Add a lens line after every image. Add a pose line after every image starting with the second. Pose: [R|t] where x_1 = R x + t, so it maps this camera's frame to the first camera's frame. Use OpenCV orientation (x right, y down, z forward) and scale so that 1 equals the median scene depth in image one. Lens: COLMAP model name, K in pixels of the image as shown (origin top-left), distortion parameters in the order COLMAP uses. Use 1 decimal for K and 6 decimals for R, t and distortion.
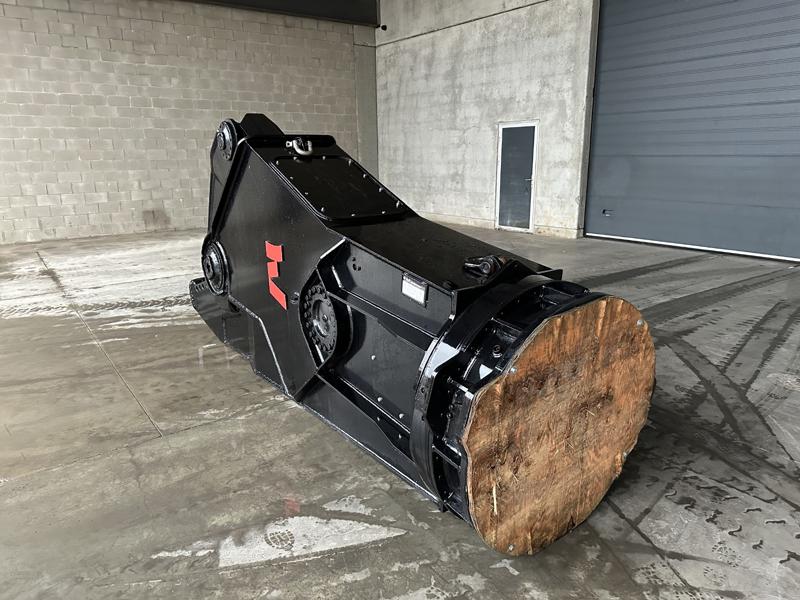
lens RADIAL K [[557.8, 0, 403.0], [0, 557.8, 299.4], [0, 0, 1]] dist [0.048381, -0.054976]
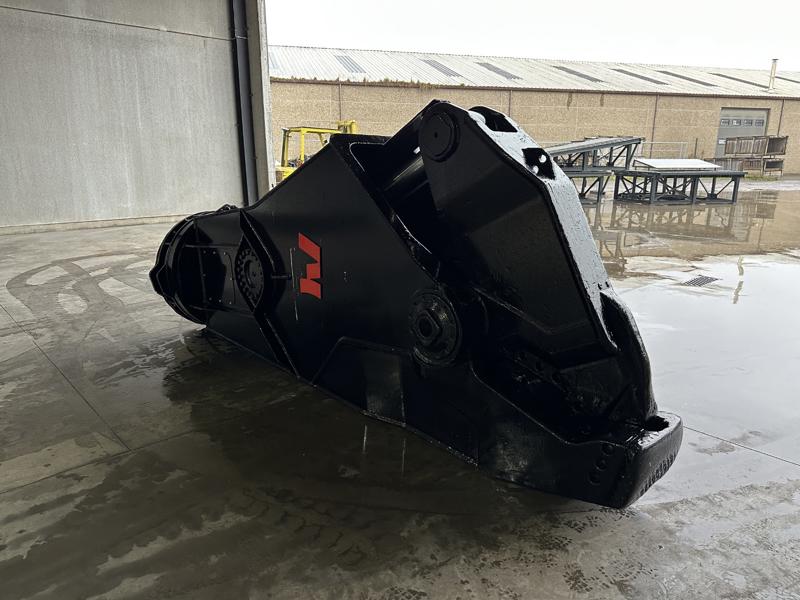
lens RADIAL K [[557.8, 0, 404.2], [0, 557.8, 296.9], [0, 0, 1]] dist [0.048381, -0.054976]
pose [[-0.991866, 0.038660, -0.121275, -0.047533], [-0.024764, 0.875947, 0.481771, -0.188989], [0.124855, 0.480855, -0.867865, 0.721254]]
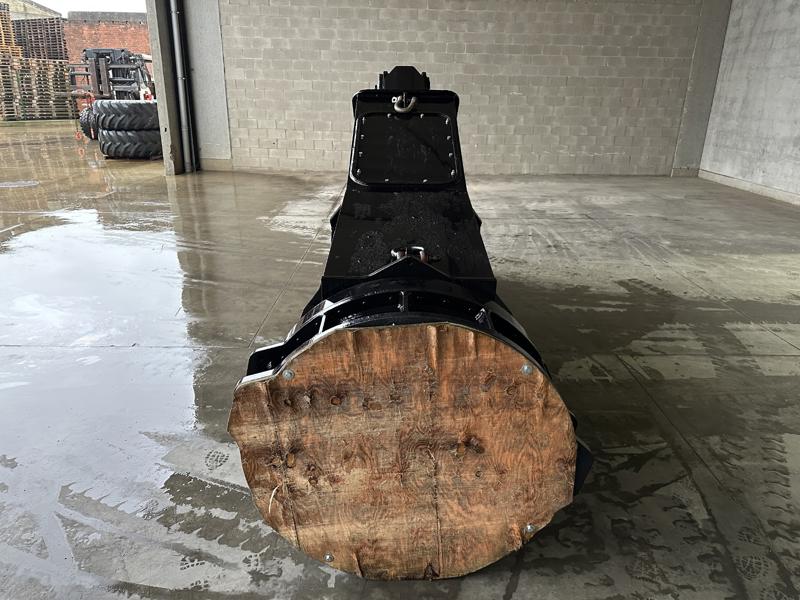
lens RADIAL K [[557.8, 0, 404.6], [0, 557.8, 301.1], [0, 0, 1]] dist [0.048381, -0.054976]
pose [[0.809840, 0.230220, -0.539591, 0.151813], [-0.178855, 0.972884, 0.146655, -0.028706], [0.558722, -0.022259, 0.829056, 0.066706]]
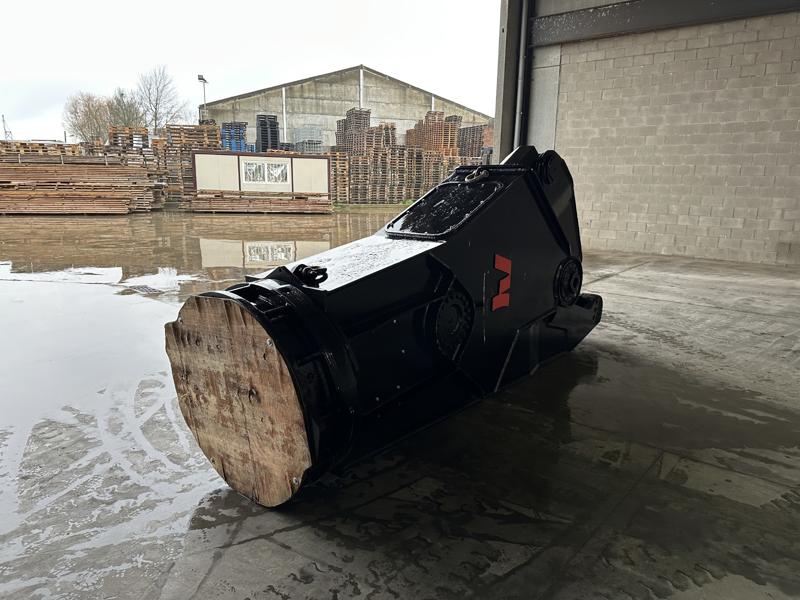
lens RADIAL K [[557.8, 0, 402.0], [0, 557.8, 300.6], [0, 0, 1]] dist [0.048381, -0.054976]
pose [[0.236977, 0.224870, -0.945133, 0.332781], [-0.261057, 0.951802, 0.161001, -0.061567], [0.935784, 0.208580, 0.284259, 0.208355]]
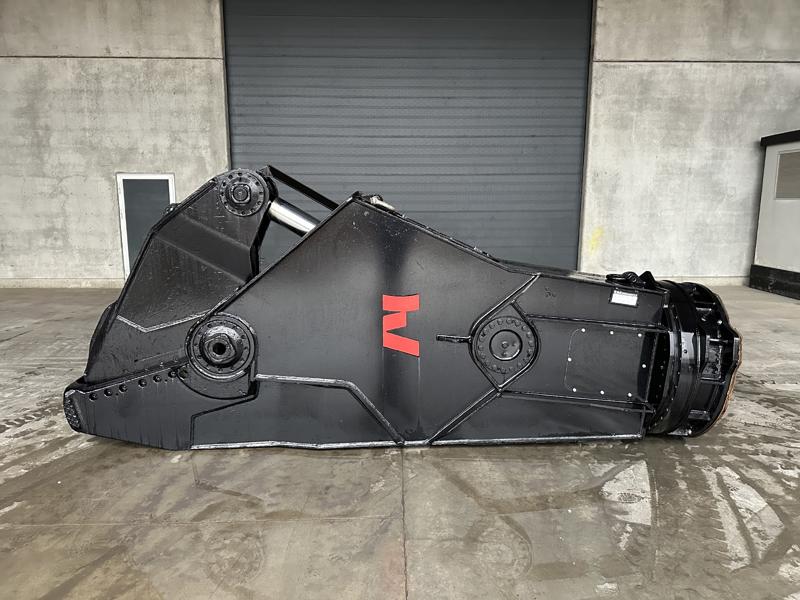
lens RADIAL K [[557.8, 0, 402.9], [0, 557.8, 298.2], [0, 0, 1]] dist [0.048381, -0.054976]
pose [[0.570464, -0.127245, 0.811406, -0.367896], [0.201110, 0.979493, 0.012213, -0.036957], [-0.796320, 0.156215, 0.584356, 0.139209]]
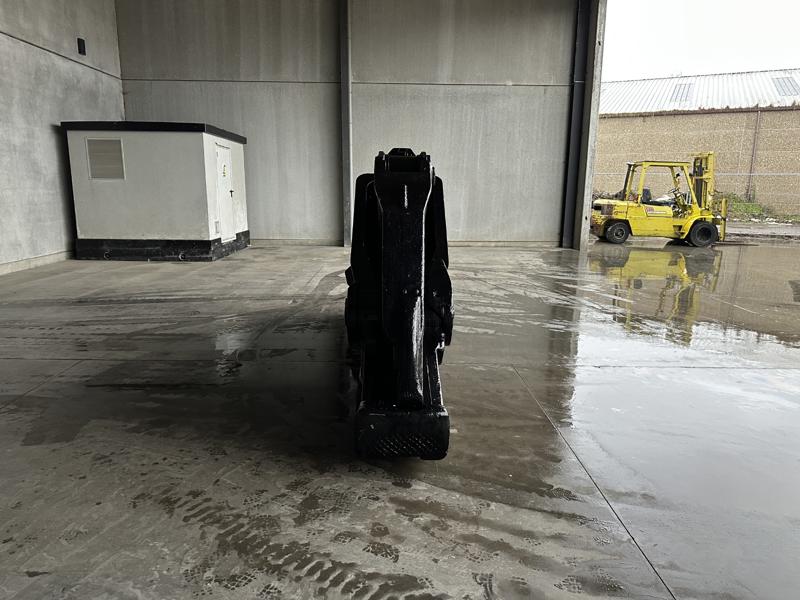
lens RADIAL K [[557.8, 0, 401.5], [0, 557.8, 305.1], [0, 0, 1]] dist [0.048381, -0.054976]
pose [[-0.819496, -0.114737, 0.561482, -0.344410], [0.143995, 0.907097, 0.395526, -0.191215], [-0.554700, 0.404982, -0.726841, 0.744489]]
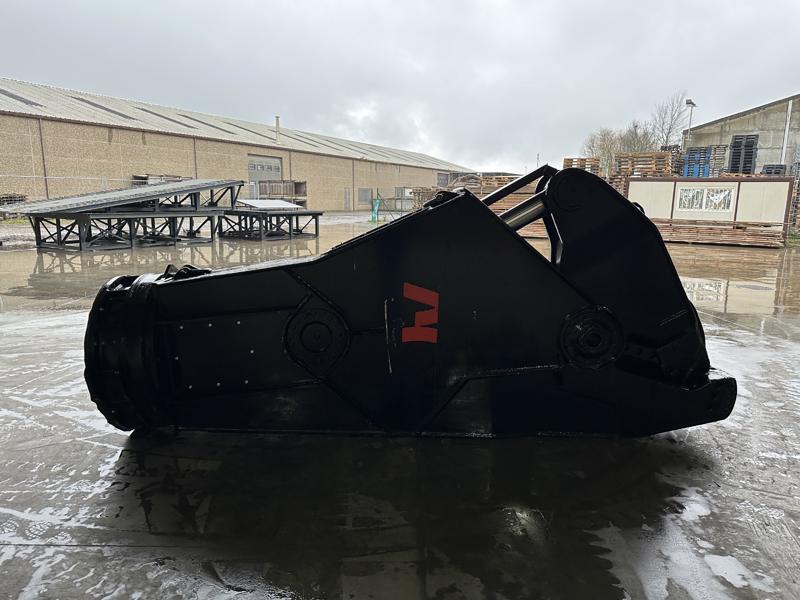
lens RADIAL K [[557.8, 0, 403.3], [0, 557.8, 297.5], [0, 0, 1]] dist [0.048381, -0.054976]
pose [[-0.574245, 0.148765, -0.805054, 0.269338], [-0.212407, 0.922606, 0.321997, -0.154428], [0.790649, 0.355904, -0.498203, 0.556674]]
